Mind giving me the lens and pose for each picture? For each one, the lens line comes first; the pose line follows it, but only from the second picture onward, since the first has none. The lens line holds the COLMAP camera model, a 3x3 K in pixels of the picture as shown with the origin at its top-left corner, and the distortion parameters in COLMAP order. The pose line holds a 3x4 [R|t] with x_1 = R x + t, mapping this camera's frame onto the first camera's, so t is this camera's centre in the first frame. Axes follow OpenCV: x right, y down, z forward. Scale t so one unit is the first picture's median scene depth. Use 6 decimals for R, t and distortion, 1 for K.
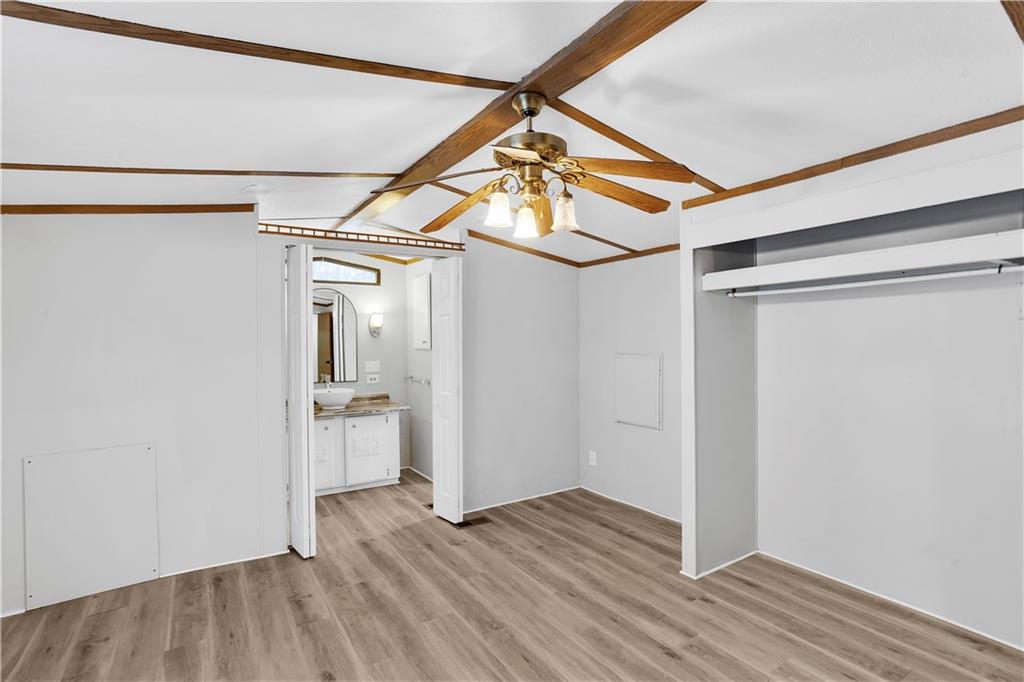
lens RADIAL K [[489.6, 0, 504.4], [0, 489.6, 342.2], [0, 0, 1]] dist [-0.048478, 0.028727]
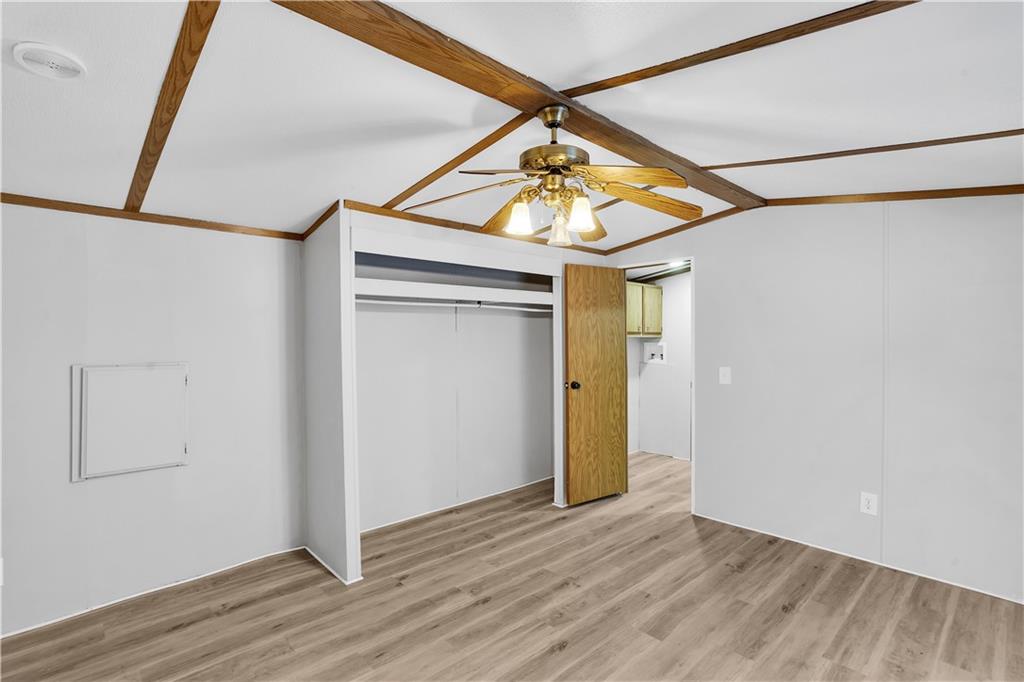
lens RADIAL K [[489.6, 0, 504.4], [0, 489.6, 342.2], [0, 0, 1]] dist [-0.048478, 0.028727]
pose [[-0.167691, 0.003587, 0.985833, -0.634414], [0.013166, 0.999912, -0.001399, 0.000438], [-0.985752, 0.012744, -0.167724, 0.842917]]
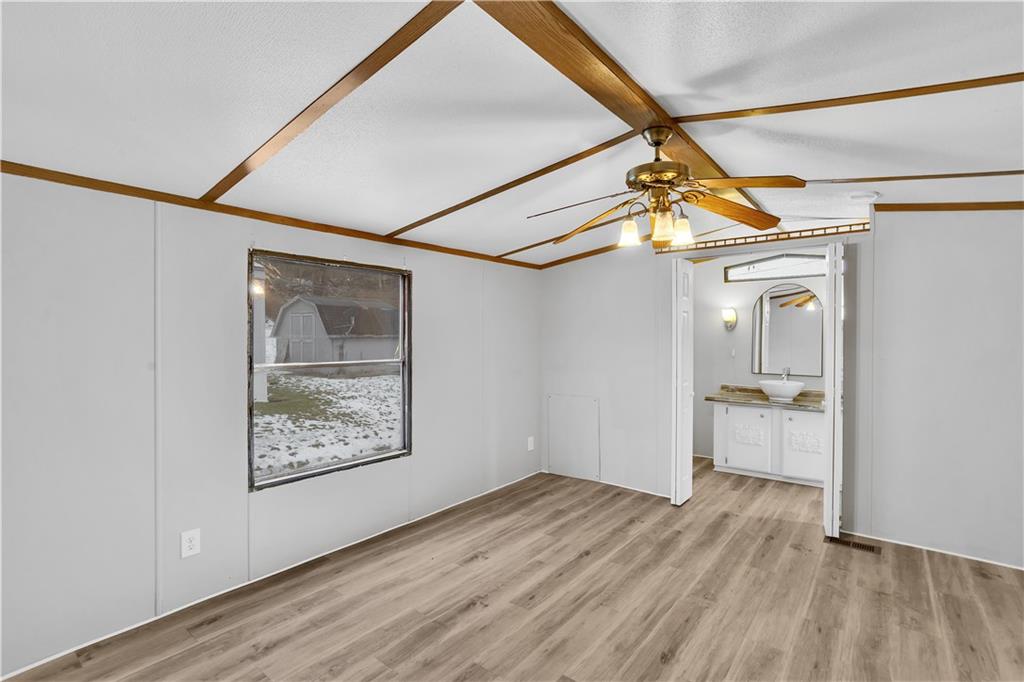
lens RADIAL K [[489.6, 0, 504.4], [0, 489.6, 342.2], [0, 0, 1]] dist [-0.048478, 0.028727]
pose [[0.319584, 0.020494, -0.947336, 0.695441], [-0.006704, 0.999790, 0.019367, -0.004973], [0.947534, 0.000162, 0.319655, 0.174731]]
